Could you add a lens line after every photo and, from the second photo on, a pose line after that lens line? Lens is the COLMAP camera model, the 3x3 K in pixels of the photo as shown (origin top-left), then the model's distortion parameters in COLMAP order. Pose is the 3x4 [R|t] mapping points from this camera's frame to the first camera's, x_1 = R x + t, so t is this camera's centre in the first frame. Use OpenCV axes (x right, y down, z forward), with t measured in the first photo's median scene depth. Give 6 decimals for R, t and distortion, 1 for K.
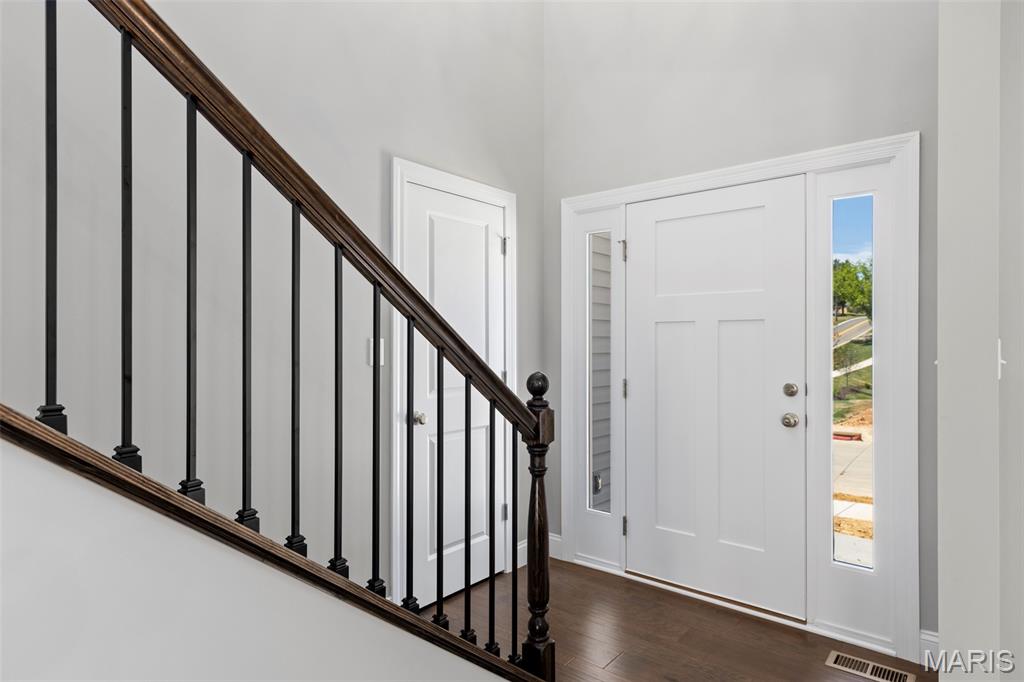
lens RADIAL K [[590.1, 0, 512.1], [0, 590.1, 345.3], [0, 0, 1]] dist [-0.000070, -0.000001]
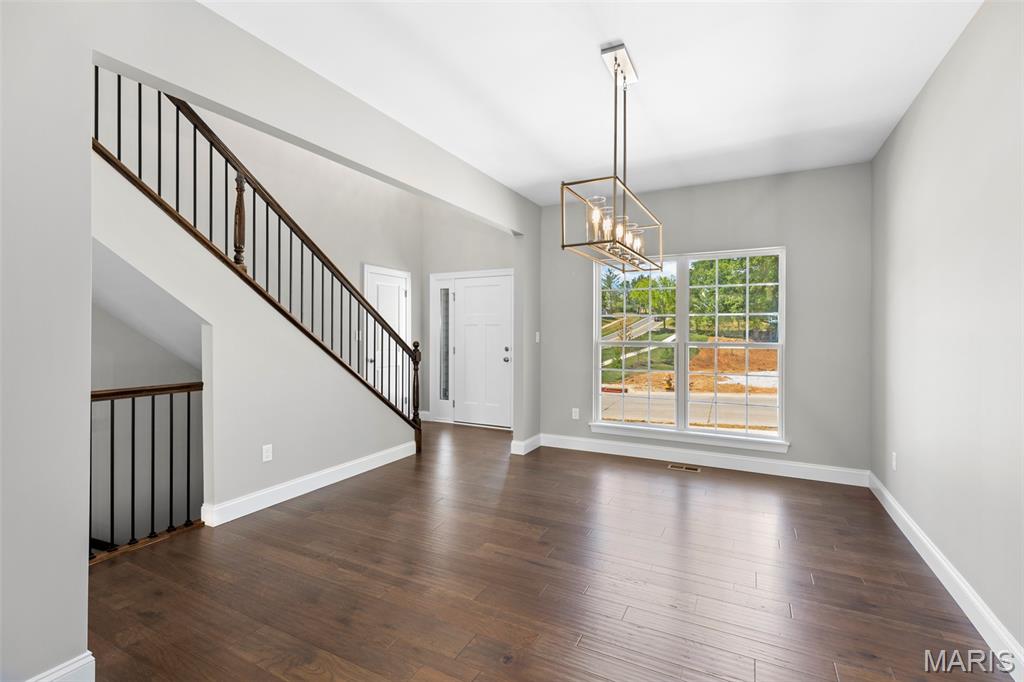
lens RADIAL K [[458.8, 0, 513.7], [0, 458.8, 336.3], [0, 0, 1]] dist [0.010145, -0.002380]
pose [[0.975745, 0.003414, 0.218885, 0.008269], [-0.004281, 0.999985, 0.003487, 0.003630], [-0.218869, -0.004339, 0.975745, -1.218501]]
